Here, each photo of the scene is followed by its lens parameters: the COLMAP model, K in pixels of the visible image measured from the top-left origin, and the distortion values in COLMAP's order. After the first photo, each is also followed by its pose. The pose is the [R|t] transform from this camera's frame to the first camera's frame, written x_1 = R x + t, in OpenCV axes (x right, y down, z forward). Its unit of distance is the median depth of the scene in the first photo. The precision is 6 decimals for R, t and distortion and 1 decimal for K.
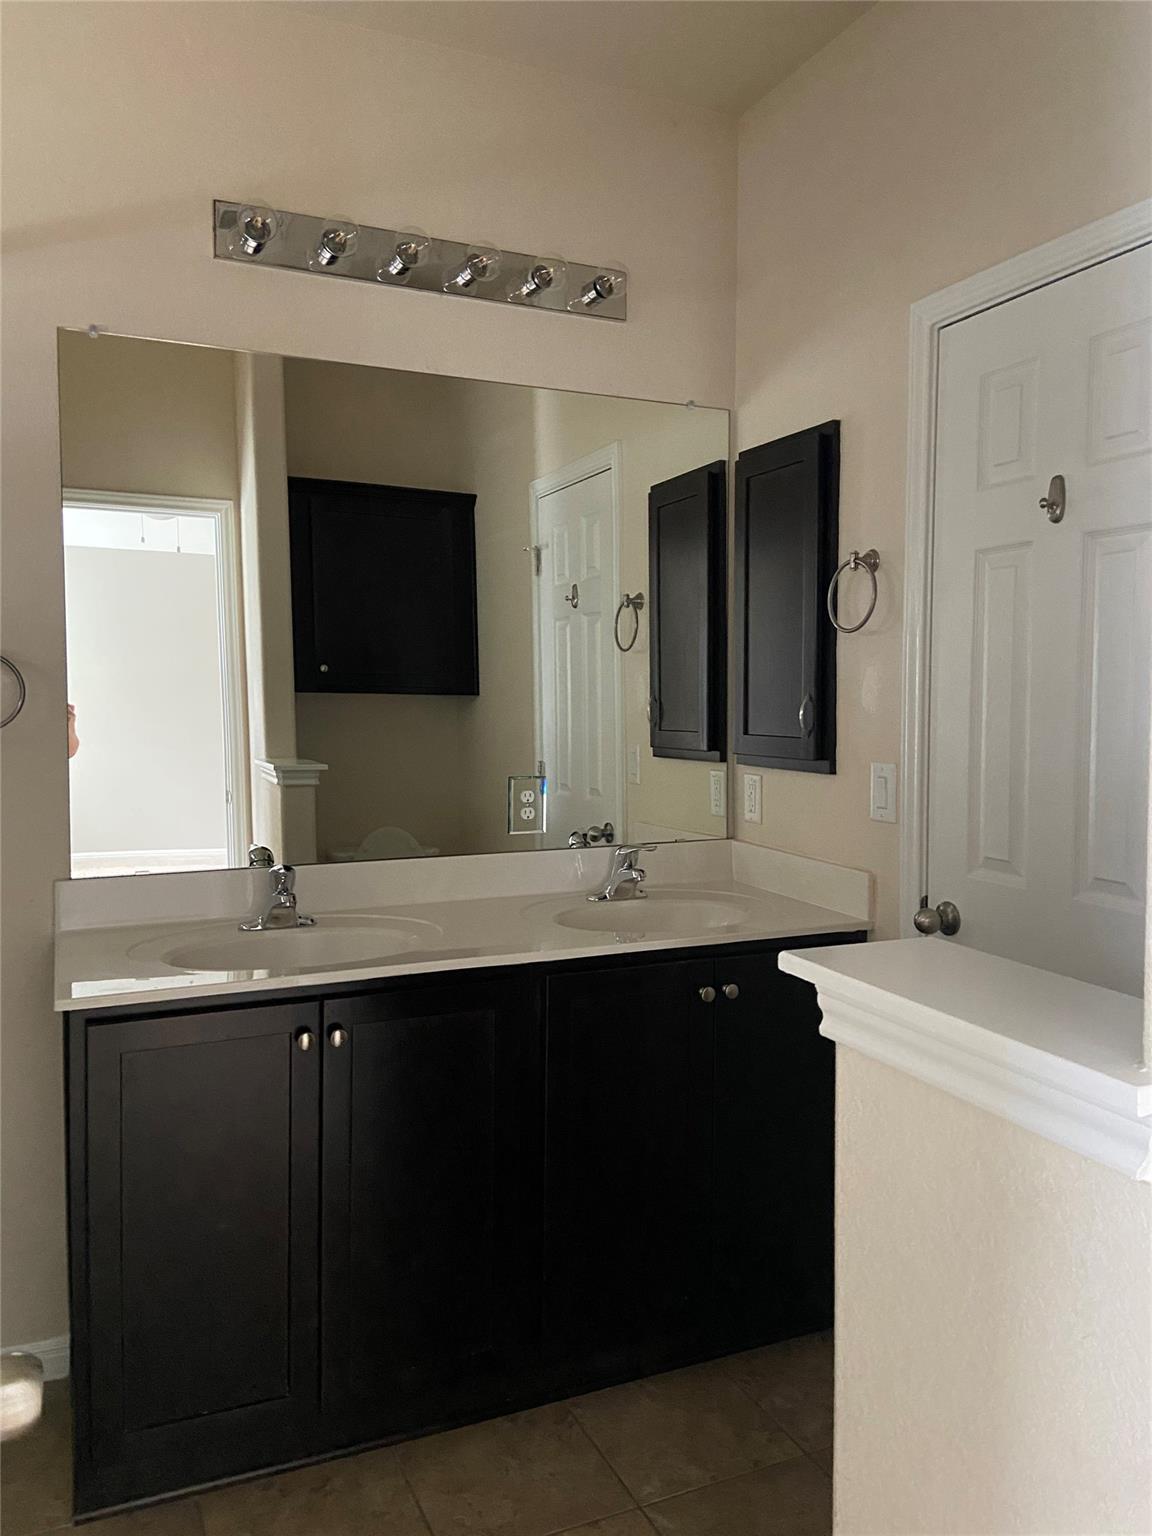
lens RADIAL K [[1160.2, 0, 575.6], [0, 1160.2, 766.1], [0, 0, 1]] dist [0.033401, 0.002690]
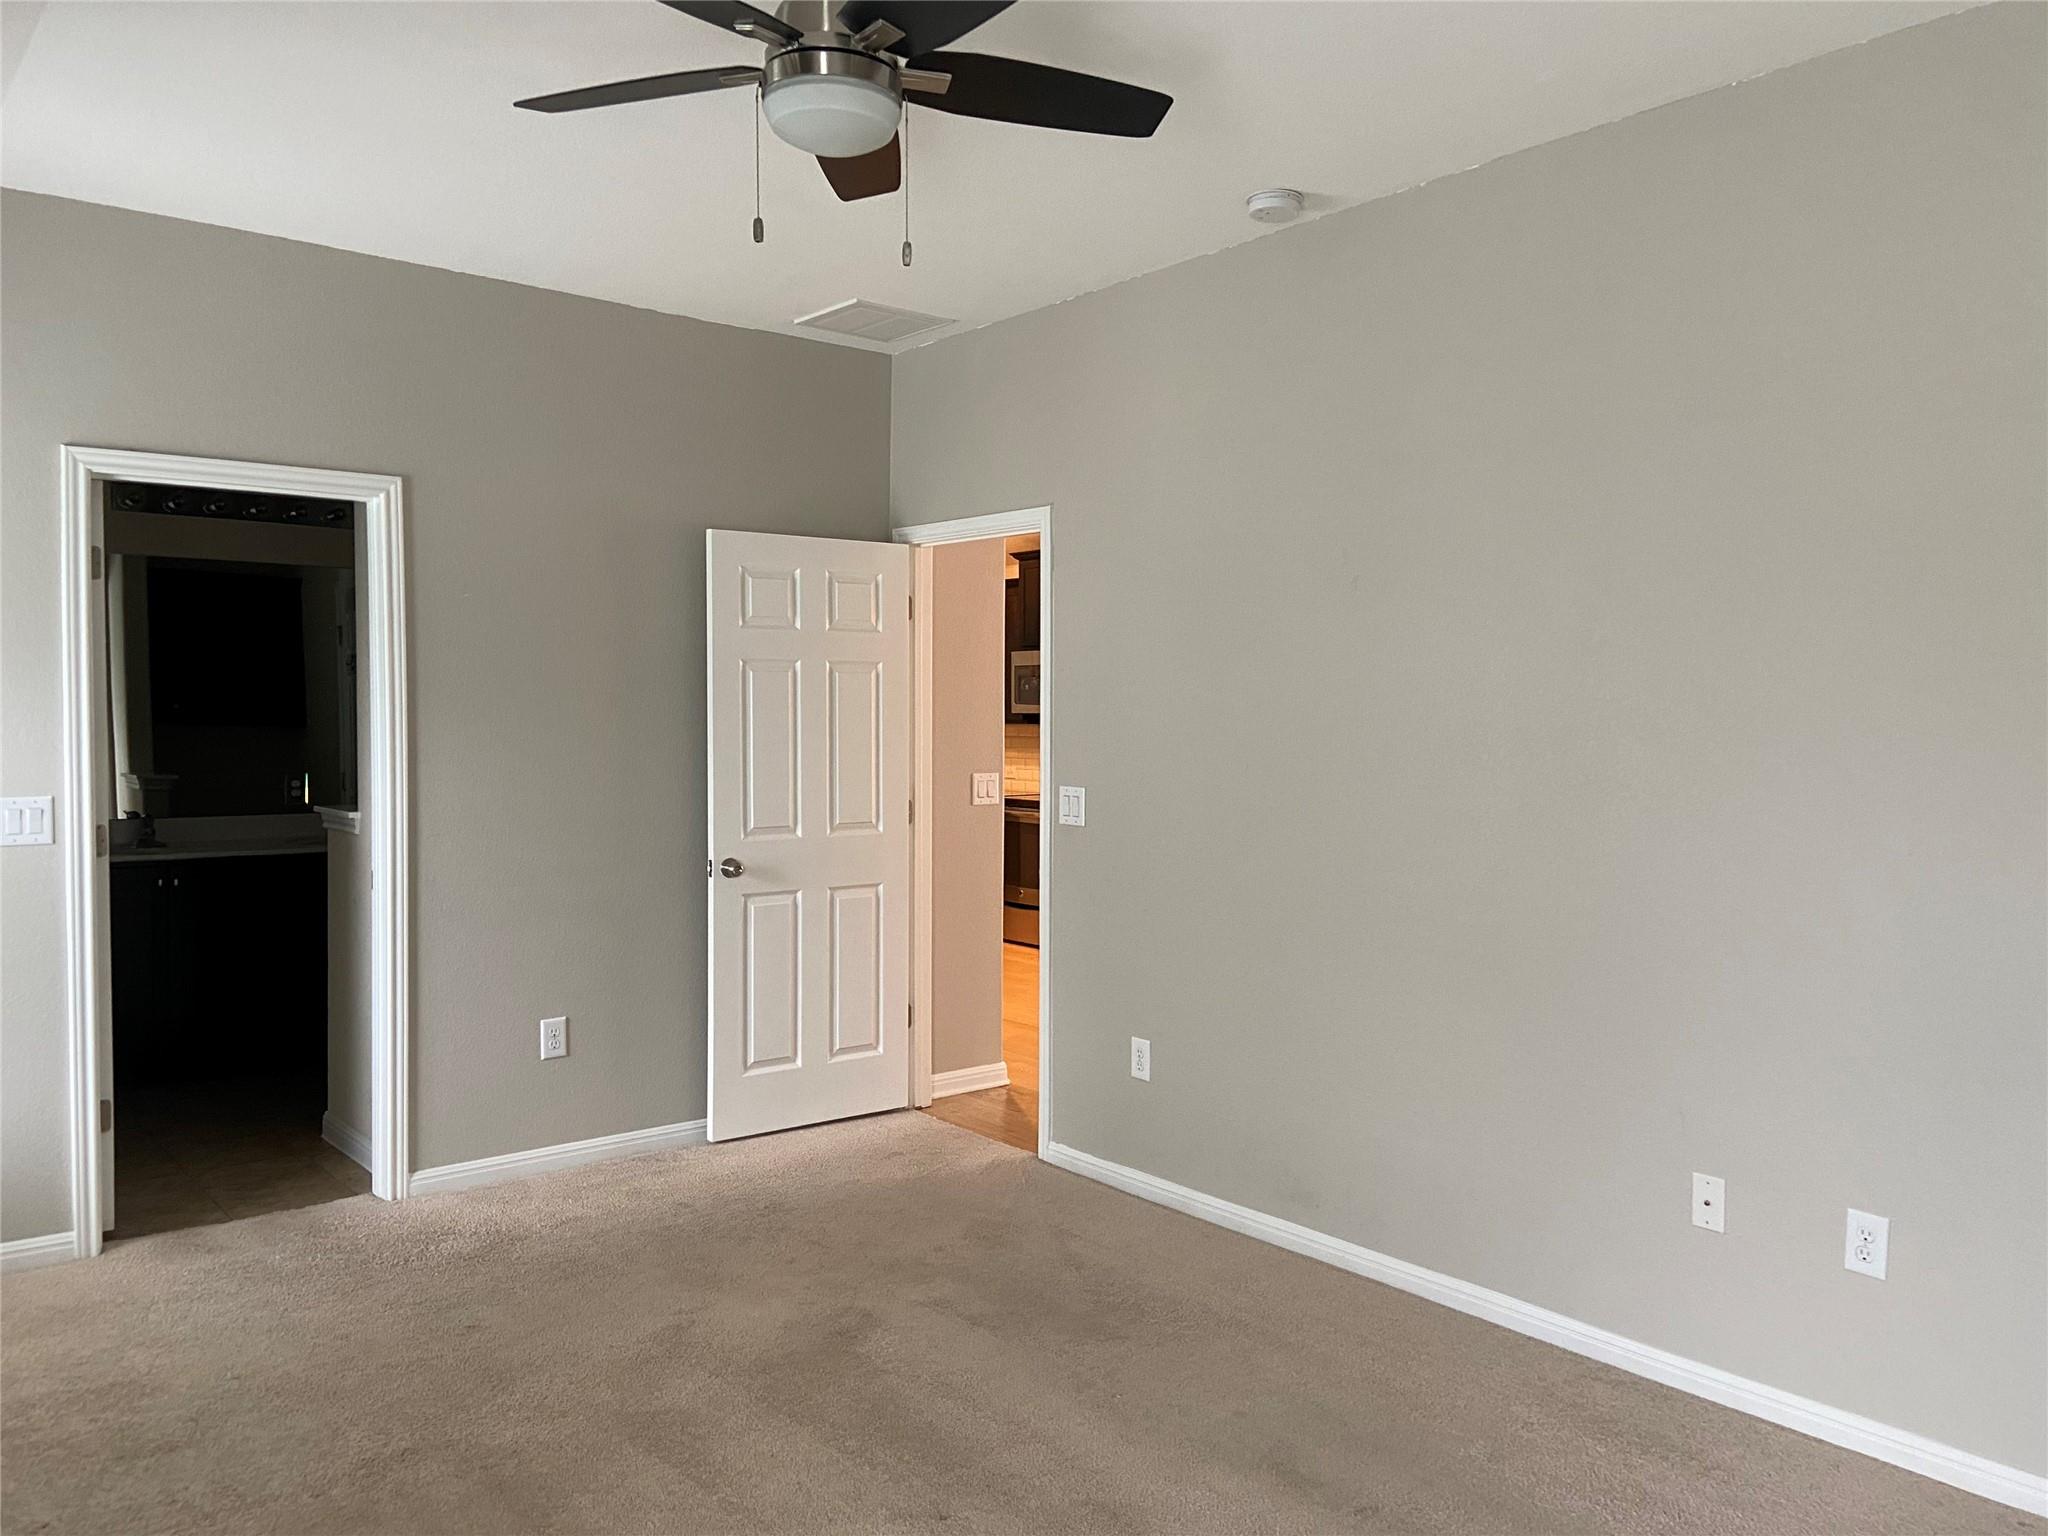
lens RADIAL K [[1547.0, 0, 1025.9], [0, 1547.0, 777.3], [0, 0, 1]] dist [0.033401, 0.002690]
pose [[0.962458, -0.009997, 0.271245, 0.433743], [0.017187, 0.999561, -0.024145, 0.101705], [-0.270885, 0.027900, 0.962207, -1.828706]]
